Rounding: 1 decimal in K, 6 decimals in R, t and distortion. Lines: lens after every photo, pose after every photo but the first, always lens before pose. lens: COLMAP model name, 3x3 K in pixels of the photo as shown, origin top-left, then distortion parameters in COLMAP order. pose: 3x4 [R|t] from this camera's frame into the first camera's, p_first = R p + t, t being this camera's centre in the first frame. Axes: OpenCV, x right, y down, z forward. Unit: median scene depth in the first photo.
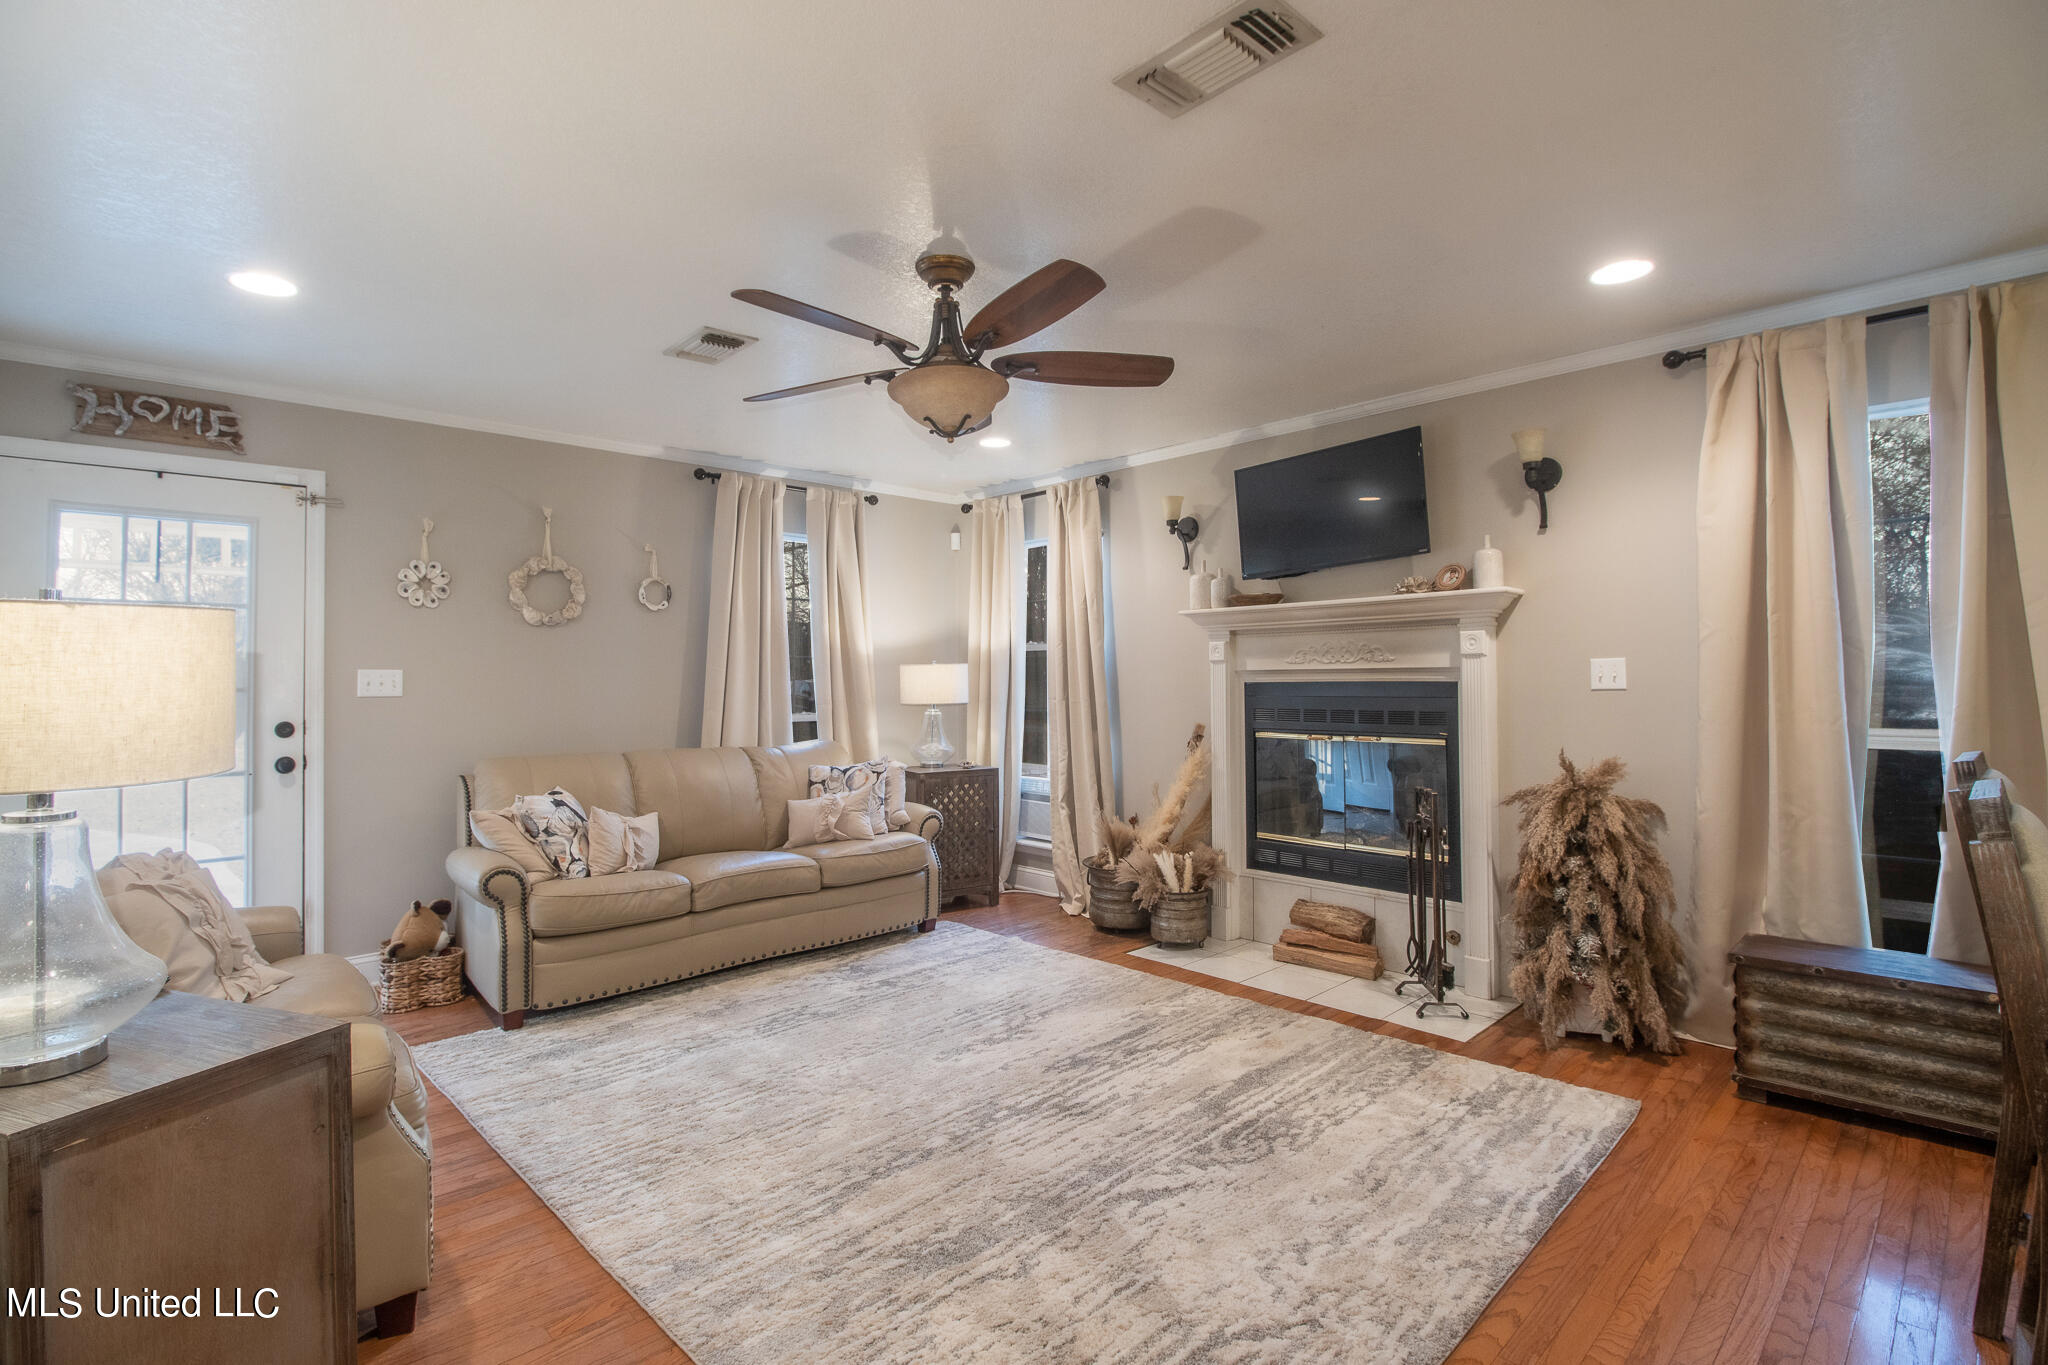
lens RADIAL K [[956.3, 0, 1022.8], [0, 956.3, 662.3], [0, 0, 1]] dist [0.002360, -0.012405]
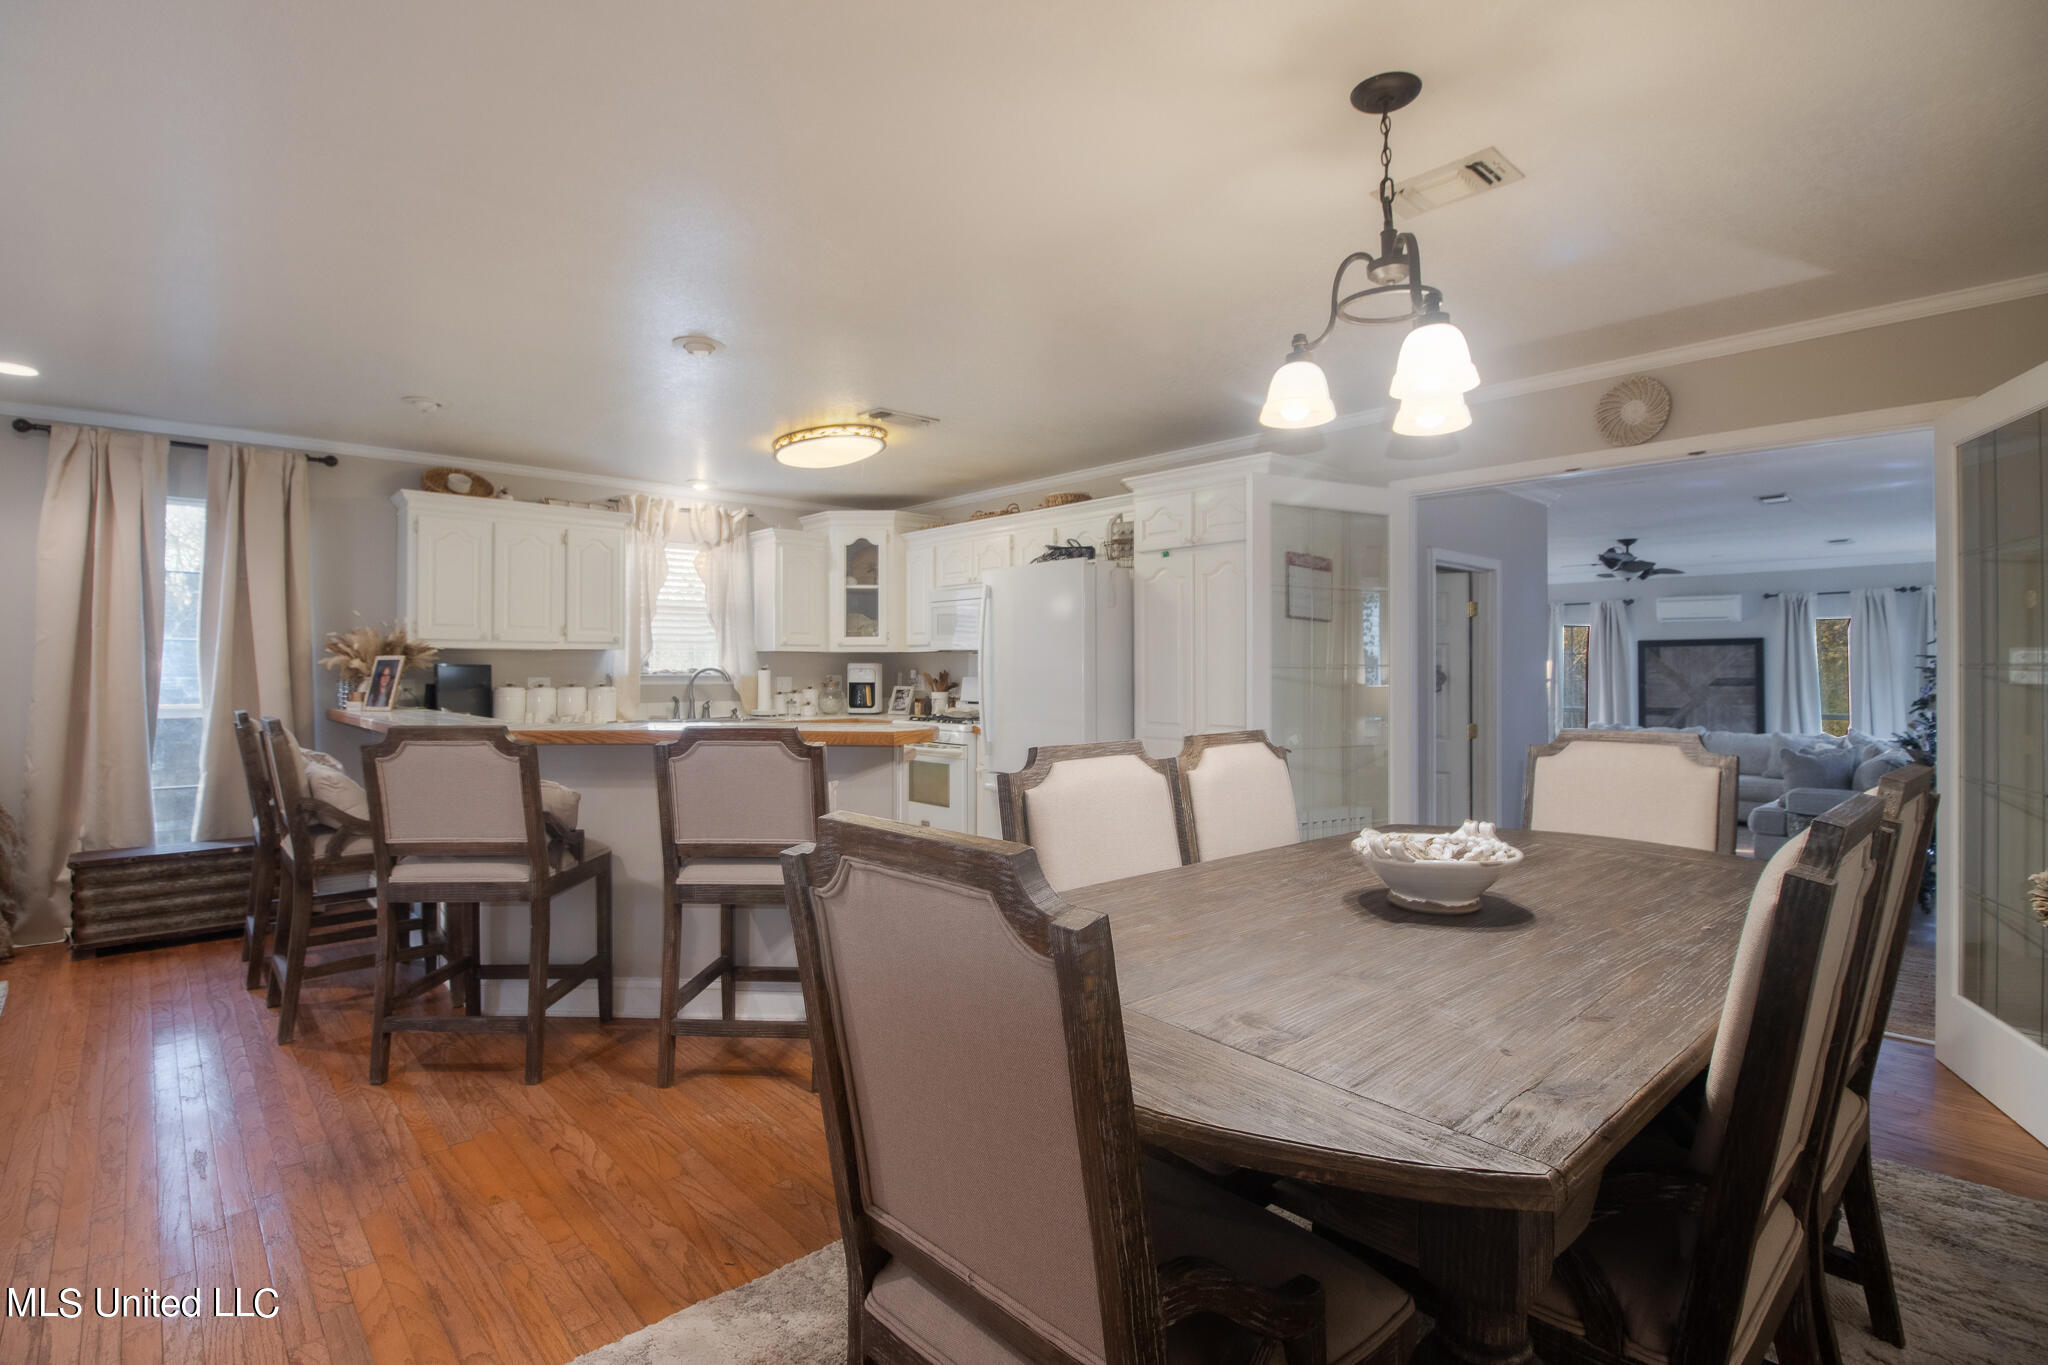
lens RADIAL K [[963.8, 0, 1022.1], [0, 963.8, 655.3], [0, 0, 1]] dist [0.002844, -0.010181]
pose [[0.025640, 0.021148, 0.999448, -0.503977], [-0.020378, 0.999580, -0.020628, -0.005076], [-0.999464, -0.019838, 0.026060, -0.351614]]
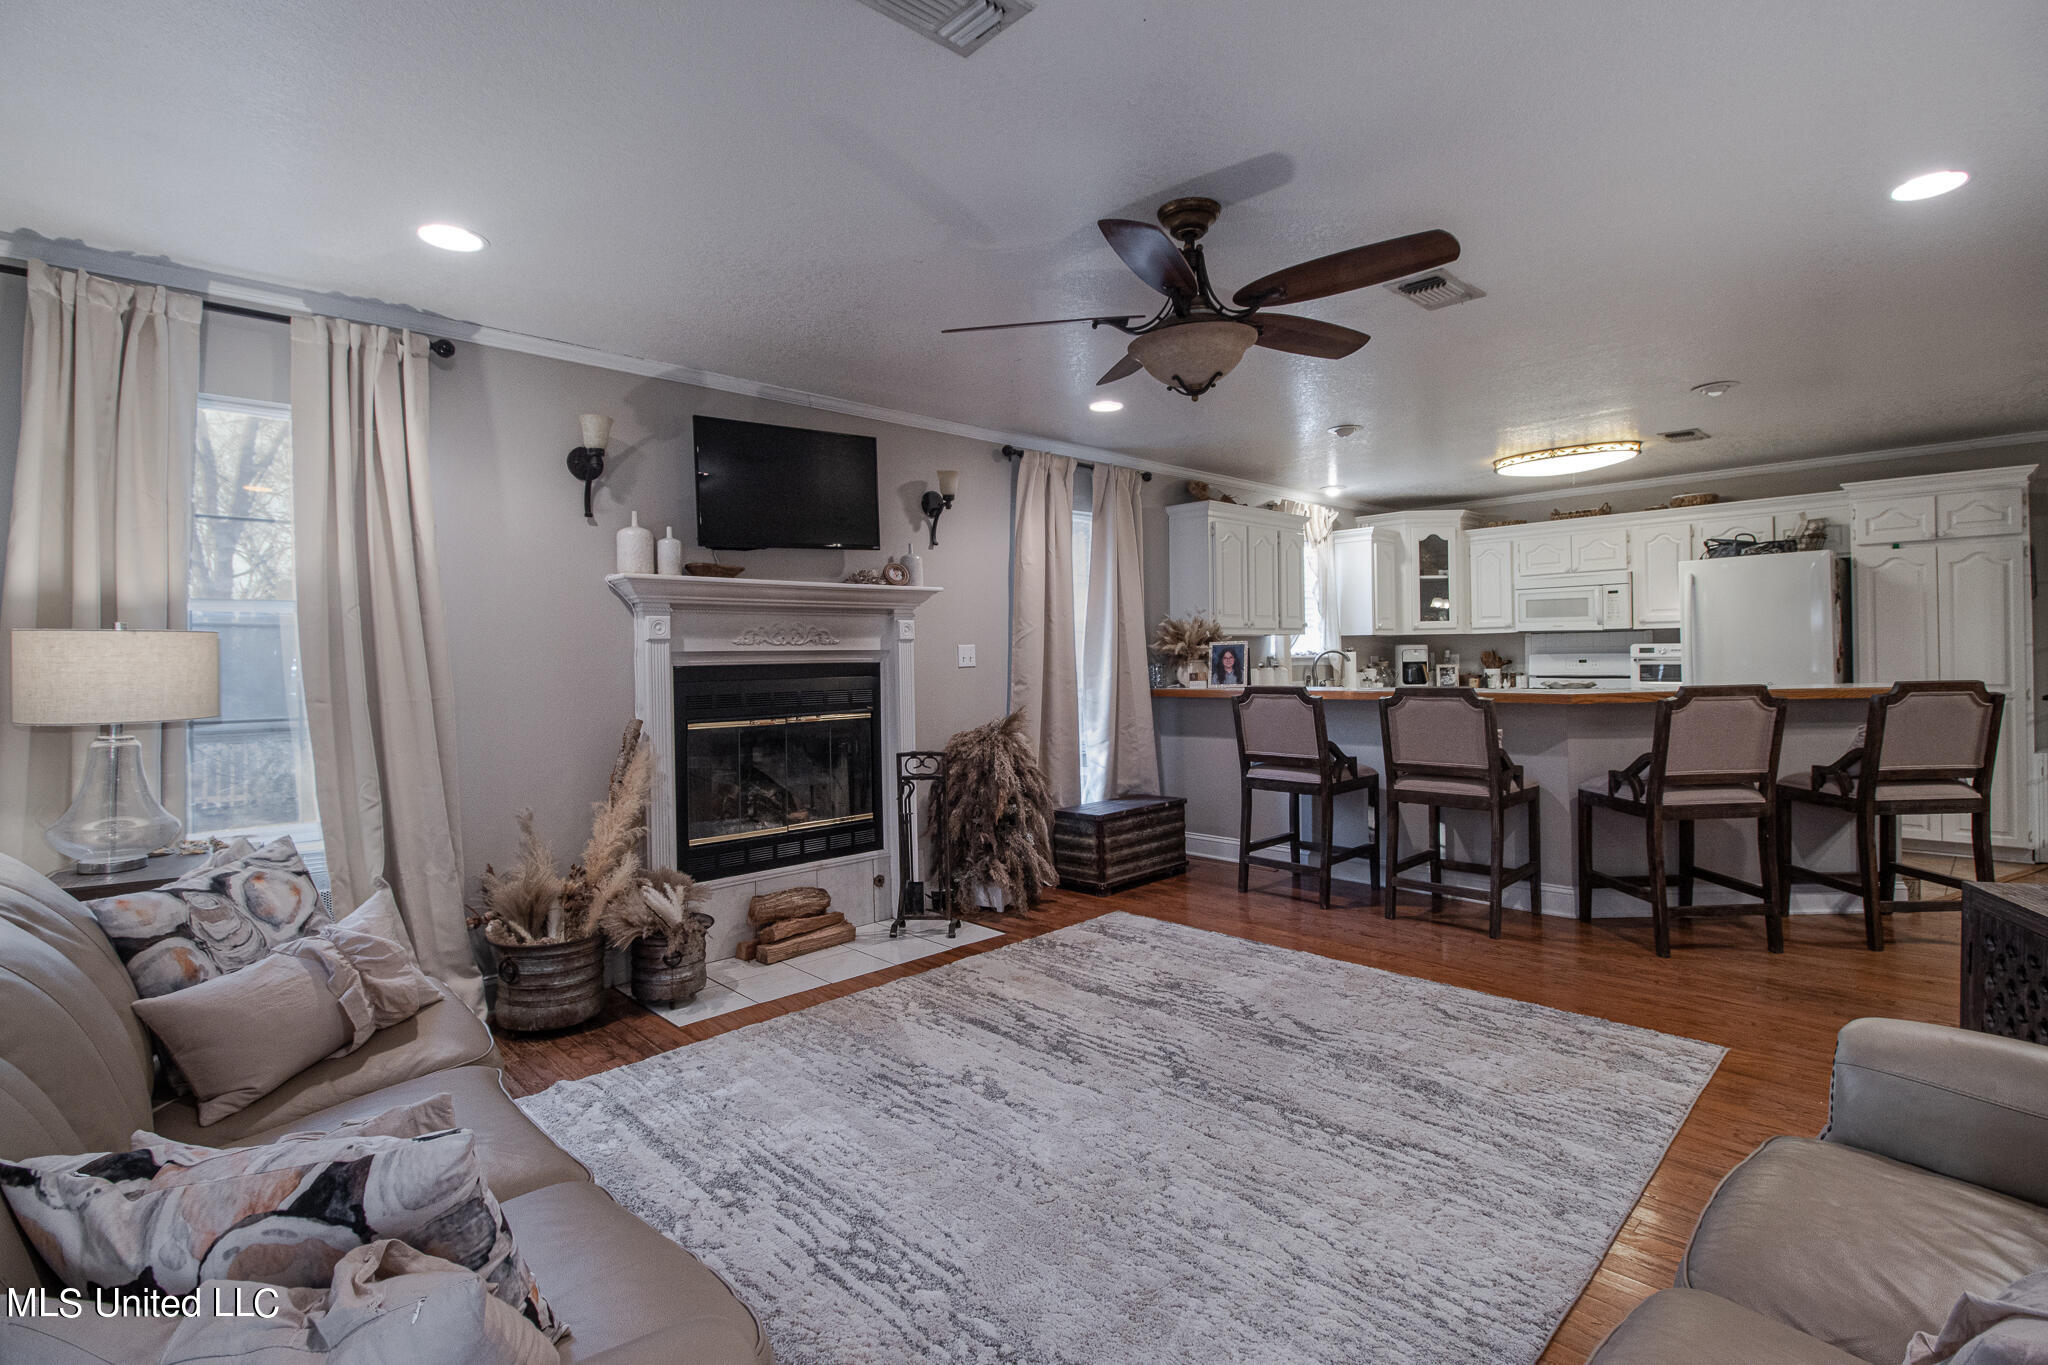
lens RADIAL K [[956.3, 0, 1022.8], [0, 956.3, 662.3], [0, 0, 1]] dist [0.002360, -0.012405]
pose [[0.002799, 0.003178, 0.999991, -0.753748], [-0.001723, 0.999993, -0.003173, 0.024527], [-0.999995, -0.001714, 0.002805, 0.856736]]
